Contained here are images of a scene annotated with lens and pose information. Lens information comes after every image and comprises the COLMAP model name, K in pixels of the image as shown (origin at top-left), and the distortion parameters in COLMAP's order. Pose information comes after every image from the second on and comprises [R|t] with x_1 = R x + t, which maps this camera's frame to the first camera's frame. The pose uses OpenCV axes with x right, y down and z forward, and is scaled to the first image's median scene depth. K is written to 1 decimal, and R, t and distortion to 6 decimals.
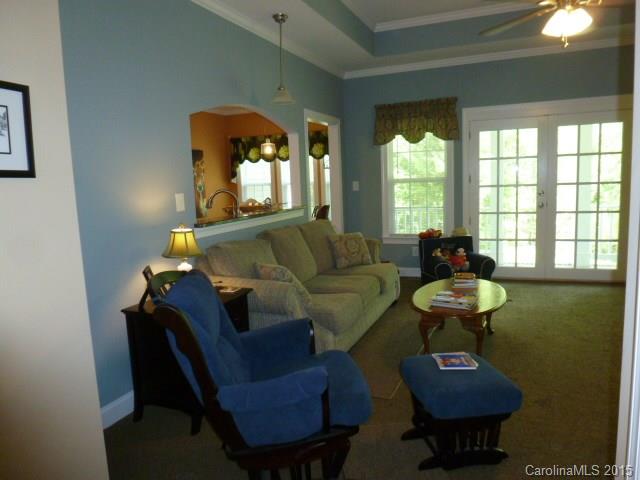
lens RADIAL K [[475.2, 0, 322.1], [0, 475.2, 241.7], [0, 0, 1]] dist [0.033744, 0.000754]
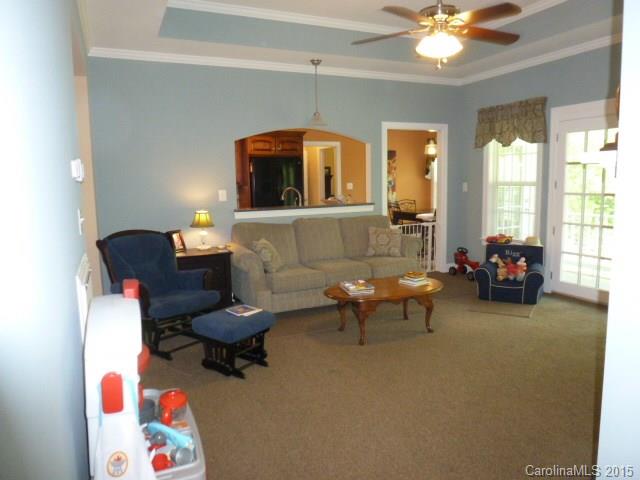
lens RADIAL K [[475.2, 0, 322.1], [0, 475.2, 241.7], [0, 0, 1]] dist [0.033744, 0.000754]
pose [[0.729097, 0.119784, -0.673846, 0.617226], [-0.101593, 0.992599, 0.066524, -0.039867], [0.676828, 0.019956, 0.735871, 0.023391]]
